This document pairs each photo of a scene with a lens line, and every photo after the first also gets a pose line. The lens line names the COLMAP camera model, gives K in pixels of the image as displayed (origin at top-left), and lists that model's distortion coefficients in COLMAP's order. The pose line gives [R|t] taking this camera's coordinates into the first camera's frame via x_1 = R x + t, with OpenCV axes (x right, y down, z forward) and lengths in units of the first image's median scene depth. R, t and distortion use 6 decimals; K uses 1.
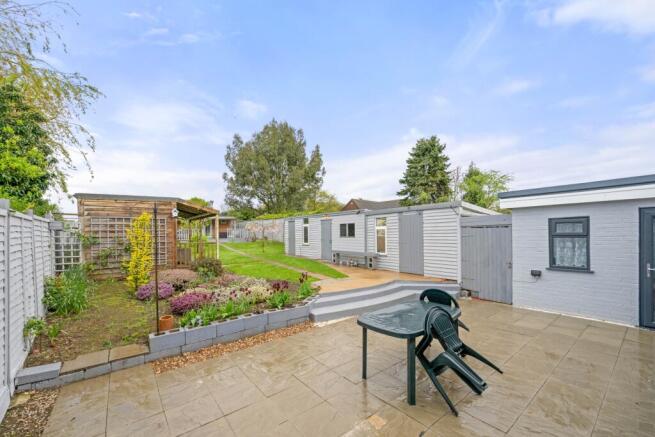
lens RADIAL K [[269.3, 0, 306.4], [0, 269.3, 233.2], [0, 0, 1]] dist [-0.037552, 0.000289]
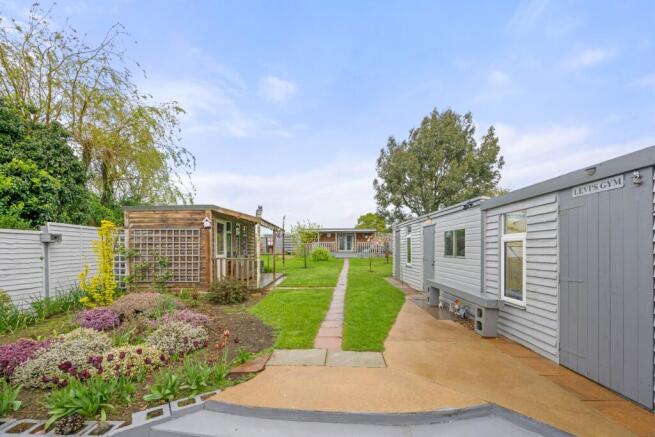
lens RADIAL K [[269.8, 0, 313.6], [0, 269.8, 247.0], [0, 0, 1]] dist [-0.039894, 0.000113]
pose [[0.805813, 0.009102, -0.592100, 0.252121], [-0.009765, 0.999950, 0.002083, -0.003222], [0.592089, 0.004103, 0.805862, 0.466411]]
